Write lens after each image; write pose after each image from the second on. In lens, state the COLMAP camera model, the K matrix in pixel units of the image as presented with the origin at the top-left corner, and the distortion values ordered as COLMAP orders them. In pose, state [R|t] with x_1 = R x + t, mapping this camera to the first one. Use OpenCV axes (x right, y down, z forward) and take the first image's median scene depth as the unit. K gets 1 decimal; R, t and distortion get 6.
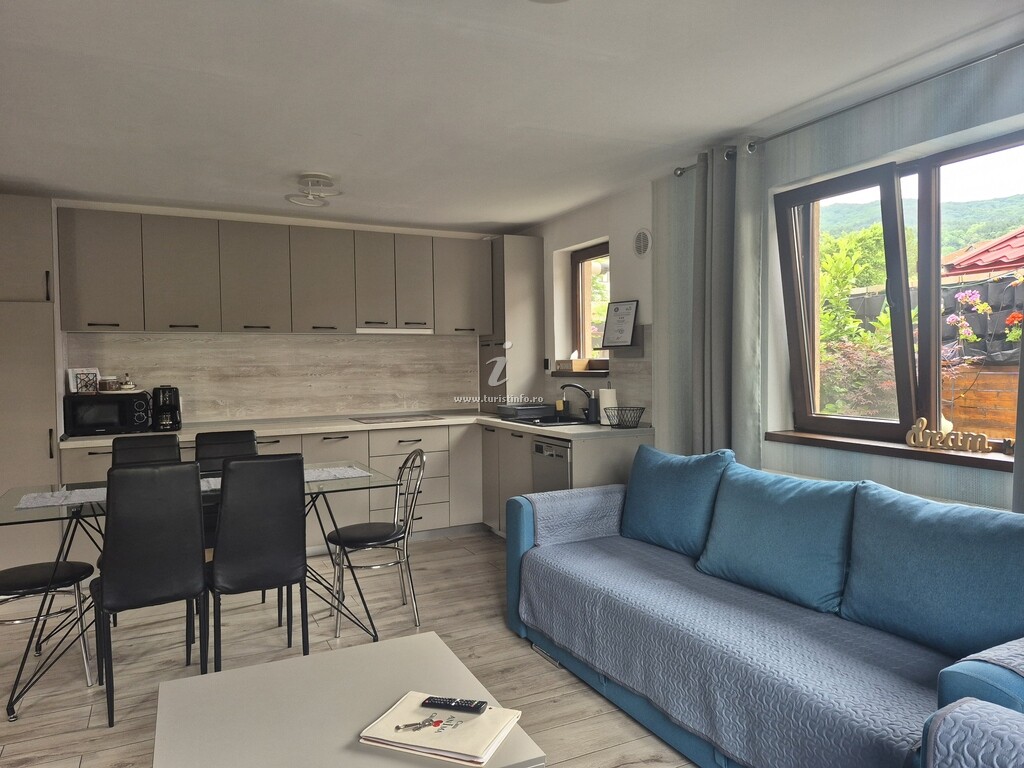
lens RADIAL K [[701.9, 0, 505.0], [0, 701.9, 386.9], [0, 0, 1]] dist [0.101296, -0.119098]
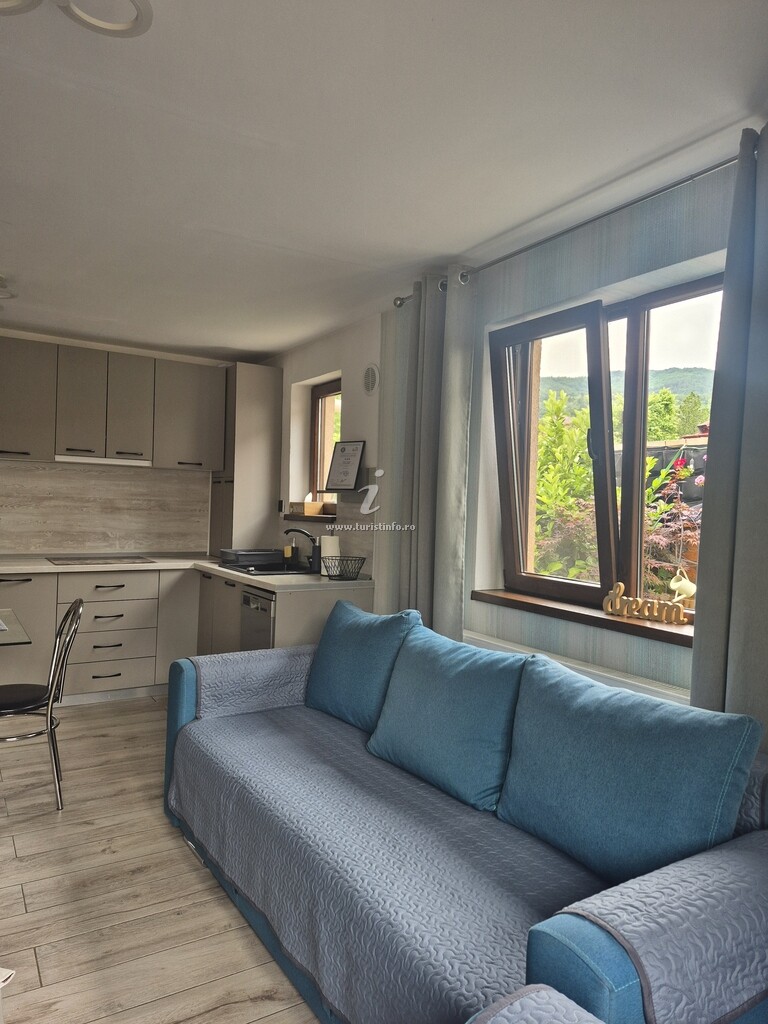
lens RADIAL K [[701.9, 0, 384.0], [0, 701.9, 512.0], [0, 0, 1]] dist [0.101296, -0.119098]
pose [[0.994236, 0.044608, 0.097497, 0.154400], [-0.042038, 0.998716, -0.028253, -0.006704], [-0.098632, 0.023991, 0.994835, 0.107169]]
